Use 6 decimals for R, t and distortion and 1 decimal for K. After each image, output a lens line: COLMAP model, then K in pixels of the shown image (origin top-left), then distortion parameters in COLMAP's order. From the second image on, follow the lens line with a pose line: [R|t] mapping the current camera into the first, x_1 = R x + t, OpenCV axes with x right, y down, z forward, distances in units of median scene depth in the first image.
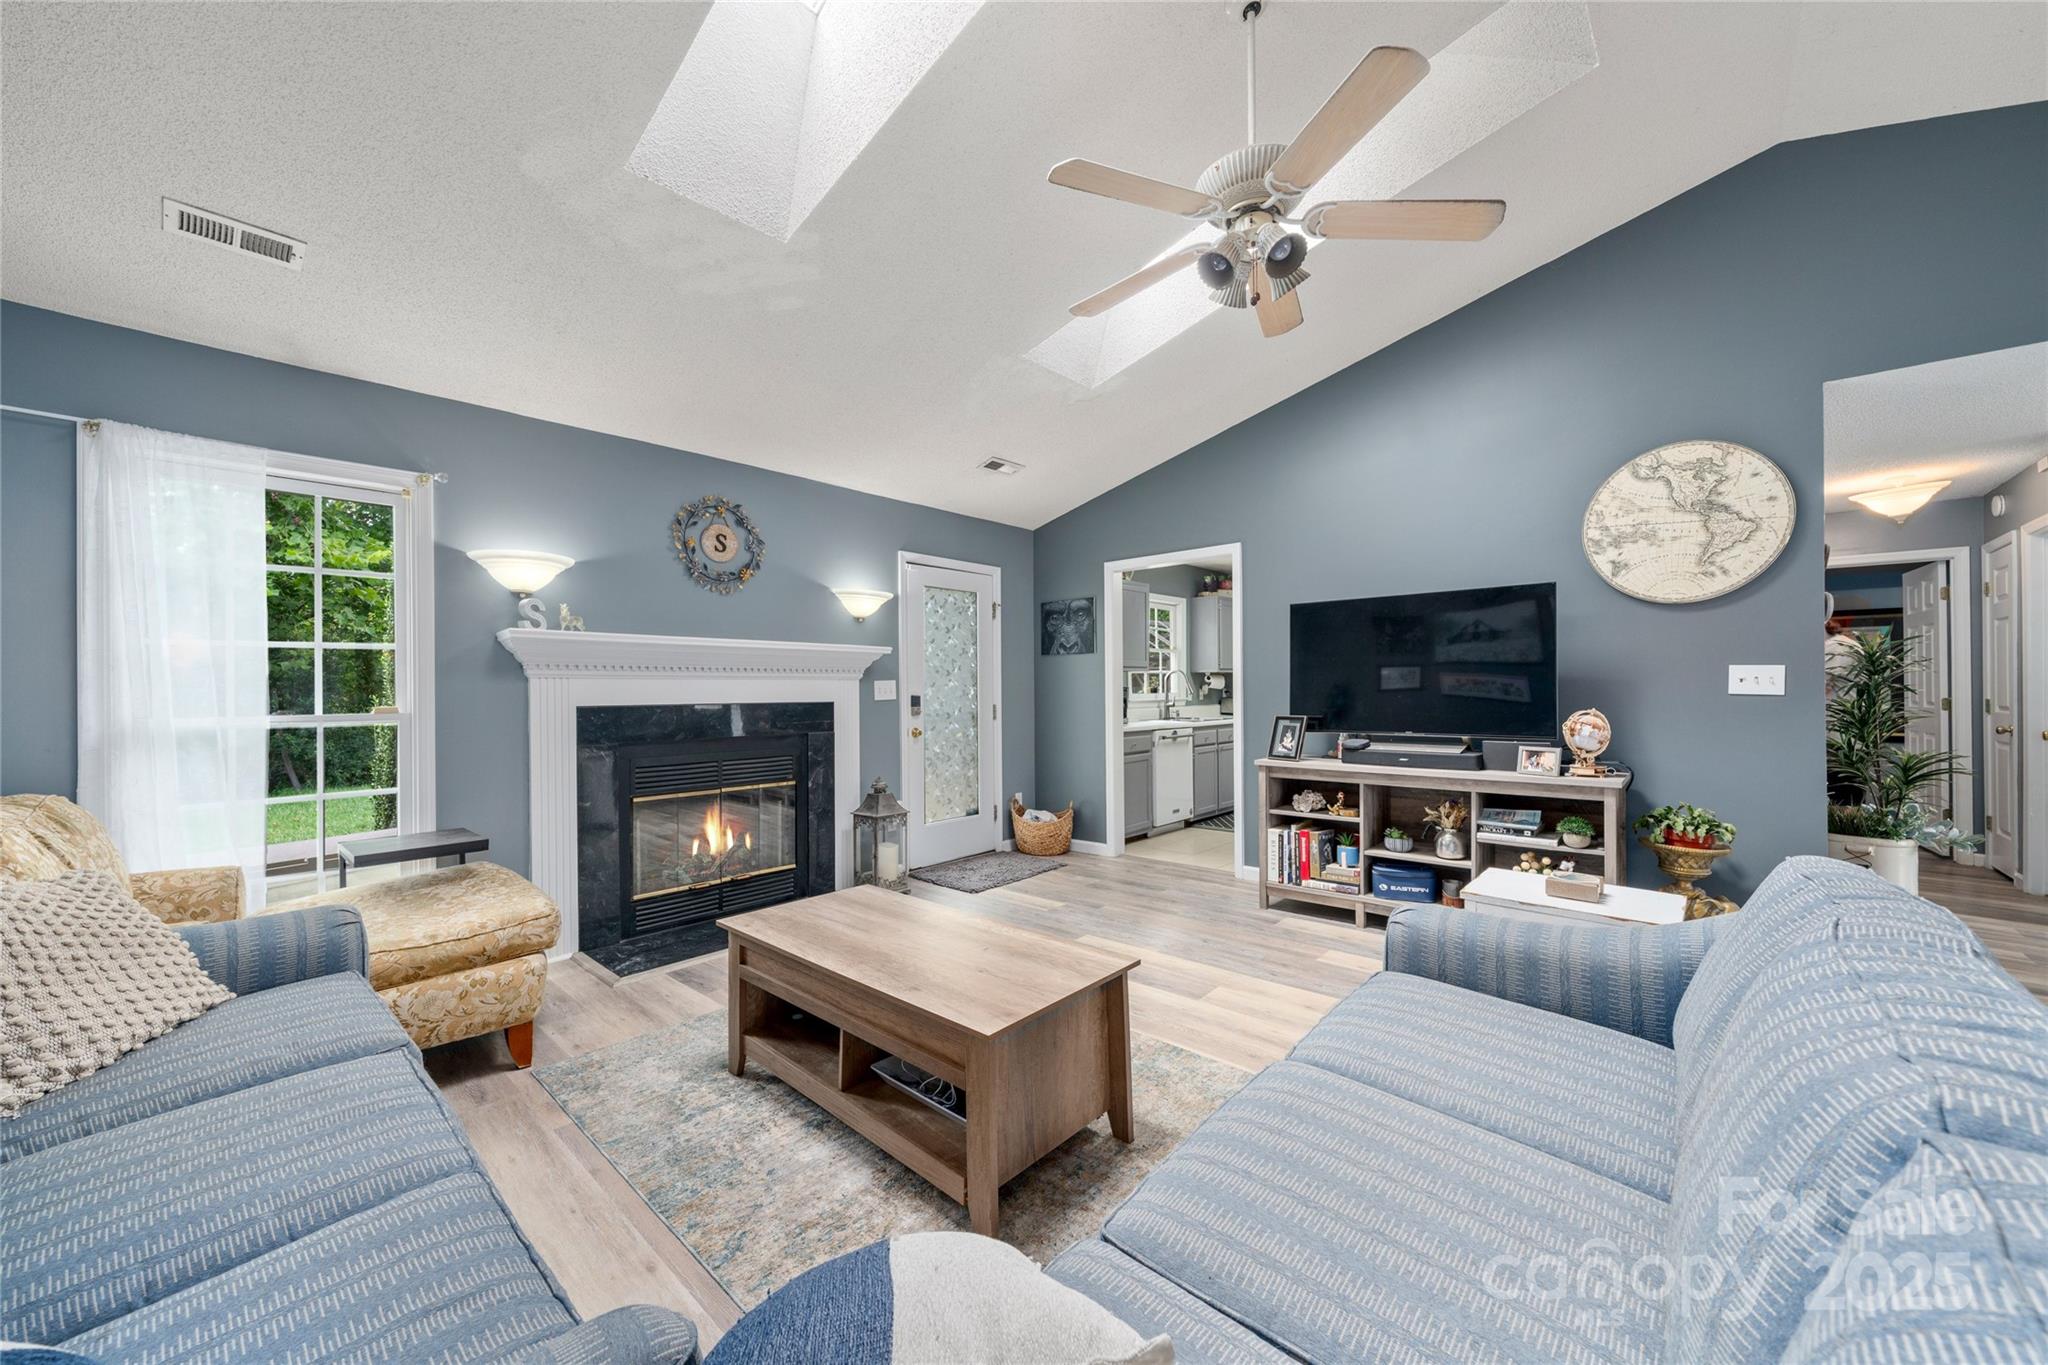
lens RADIAL K [[754.9, 0, 1018.5], [0, 754.9, 686.8], [0, 0, 1]] dist [-0.007390, 0.000143]
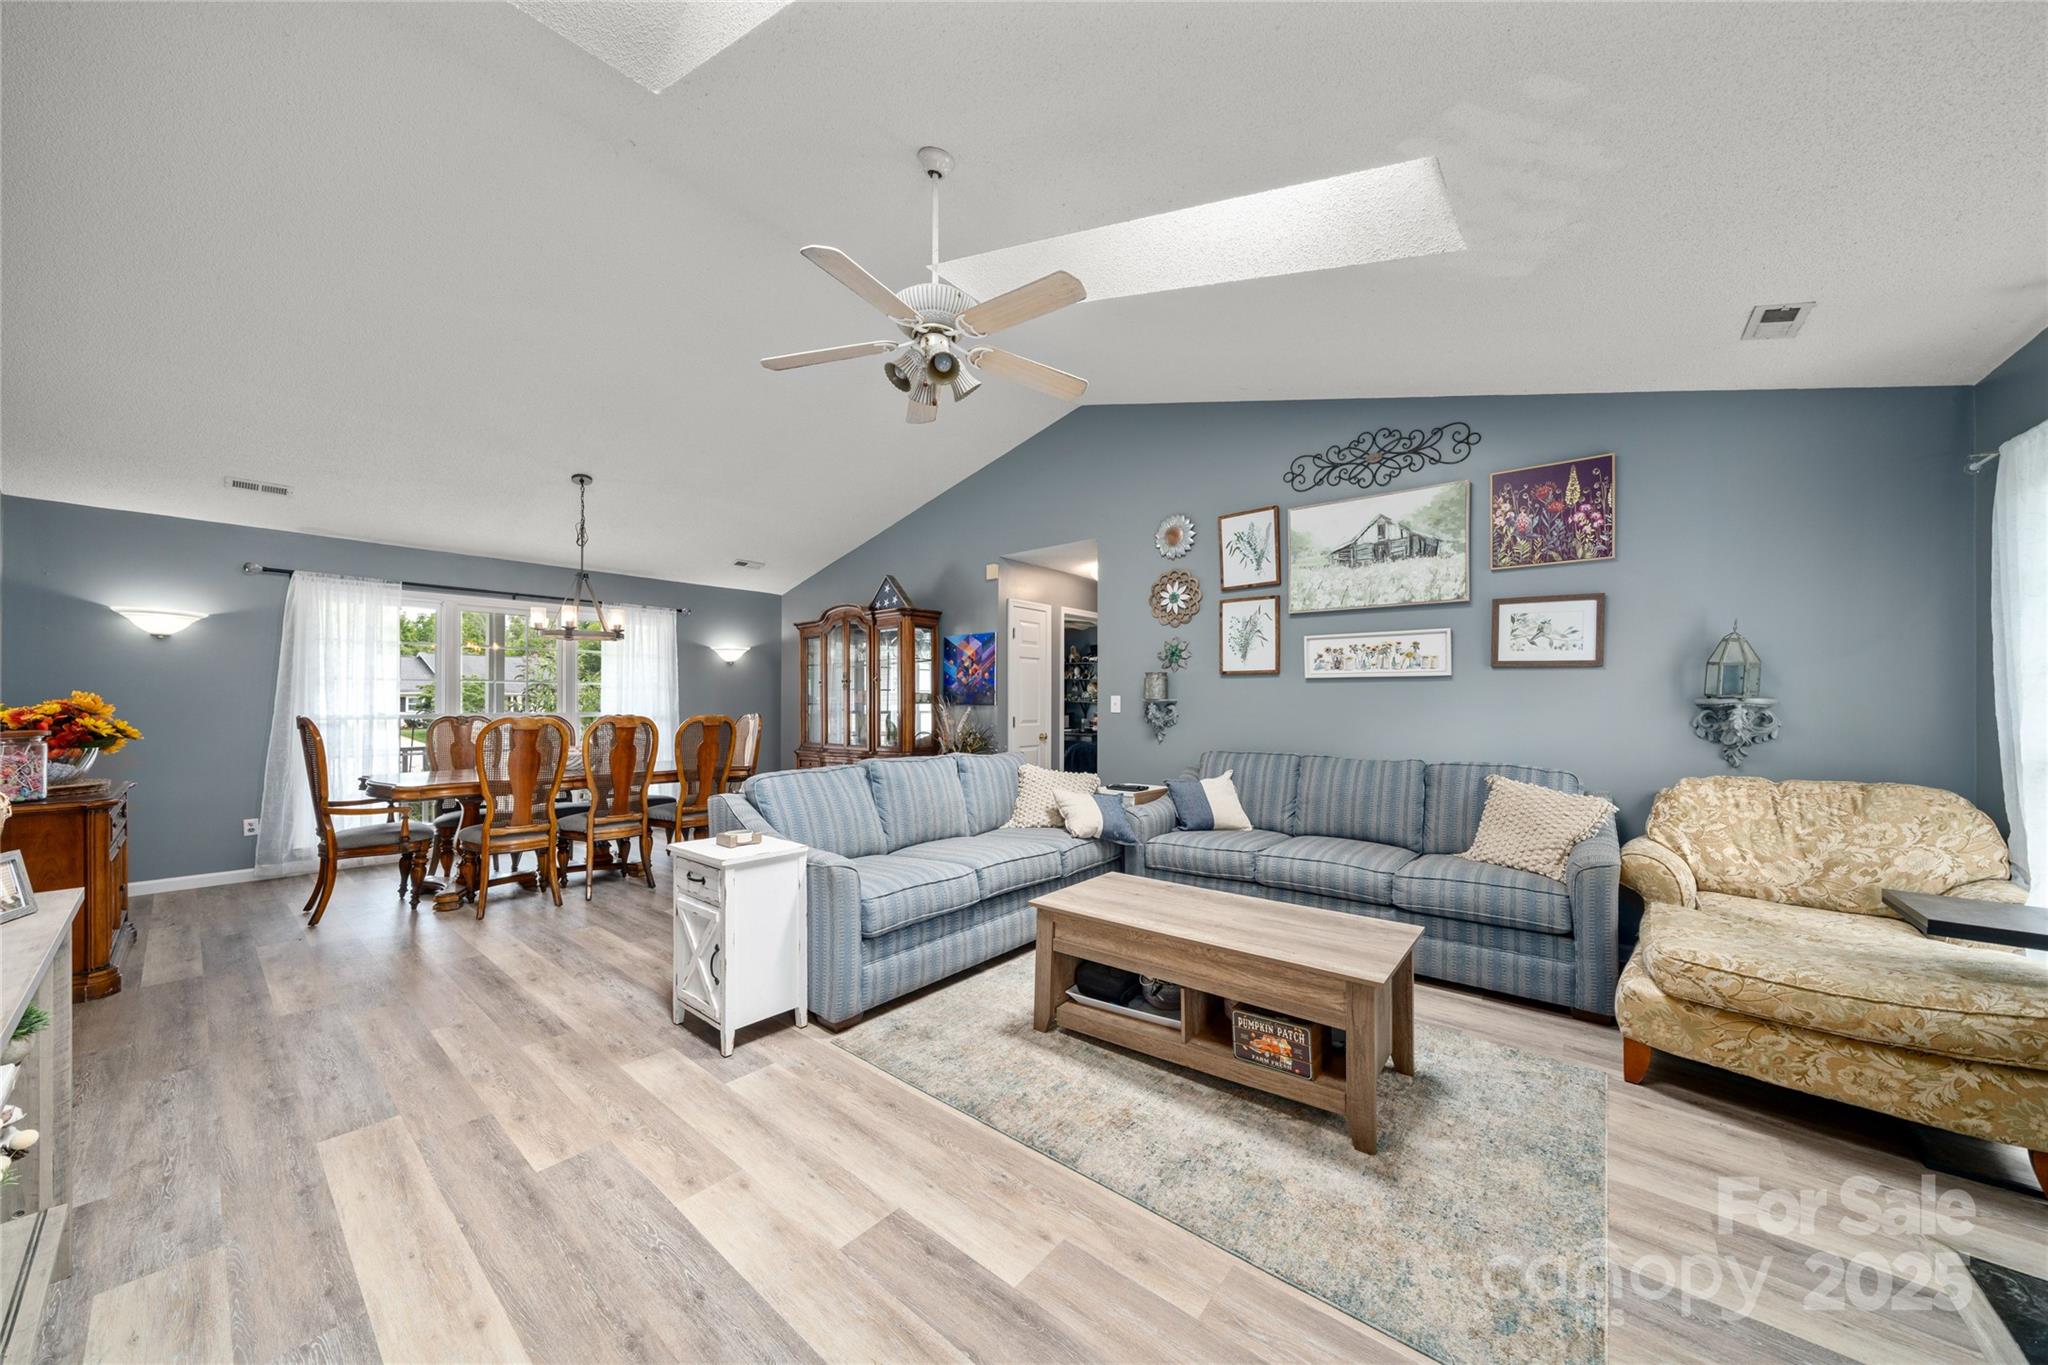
lens RADIAL K [[705.3, 0, 1021.5], [0, 705.3, 704.0], [0, 0, 1]] dist [-0.009307, 0.001408]
pose [[-0.998978, 0.005731, -0.044836, 0.113458], [0.005420, 0.999960, 0.007053, -0.004377], [0.044875, 0.006803, -0.998969, 1.118680]]
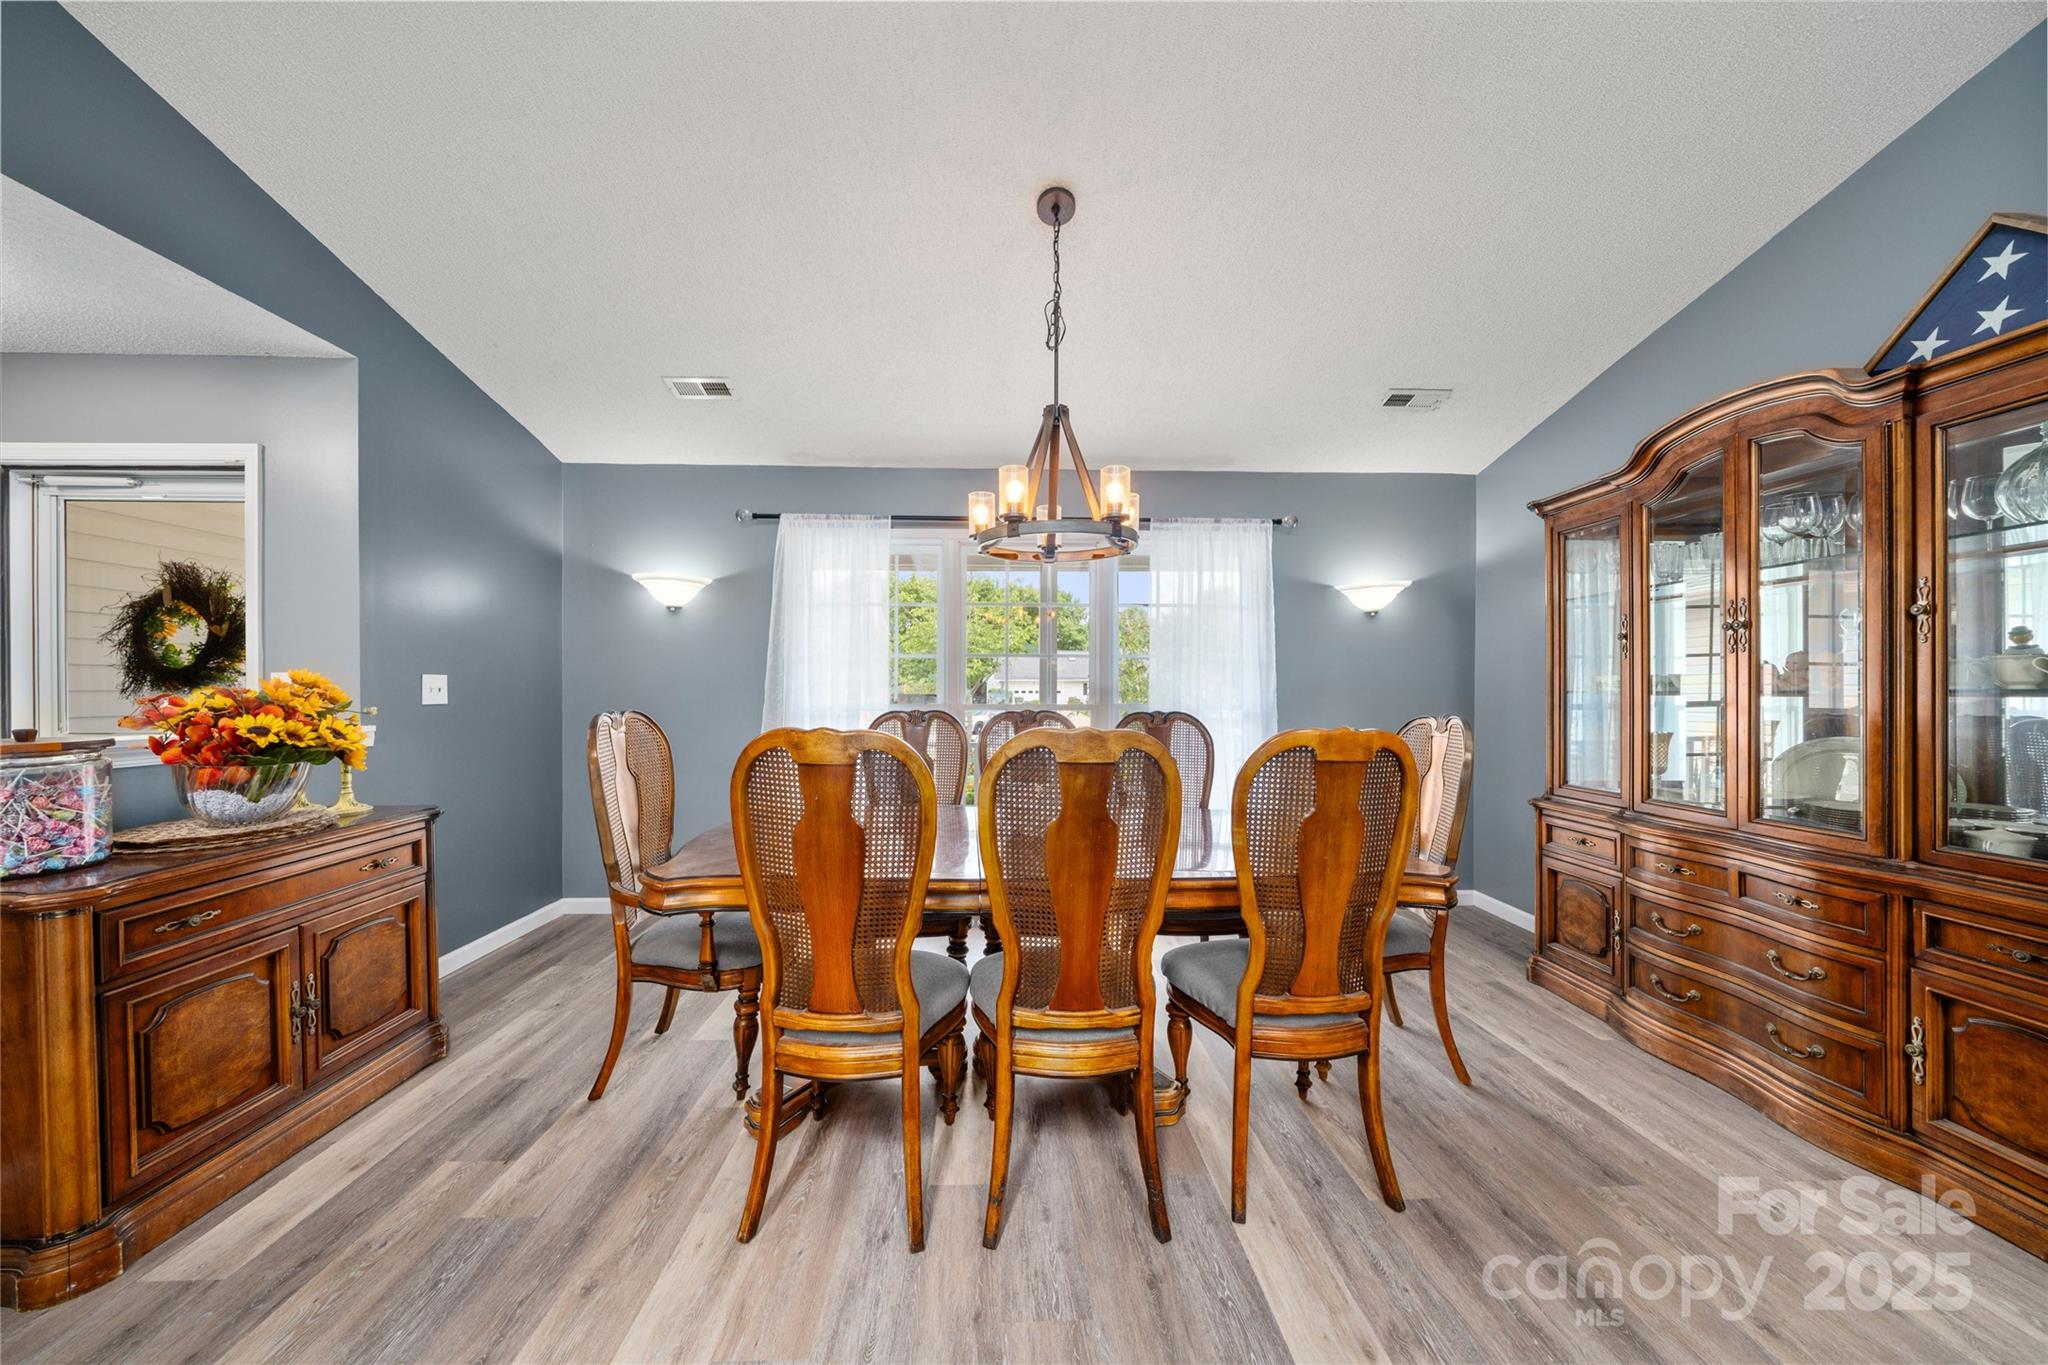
lens RADIAL K [[705.3, 0, 1014.1], [0, 705.3, 688.2], [0, 0, 1]] dist [-0.009307, 0.001408]
pose [[-0.701298, 0.003687, 0.712858, 0.439832], [0.005621, 0.999984, 0.000358, -0.003544], [-0.712846, 0.004258, -0.701308, 0.290029]]
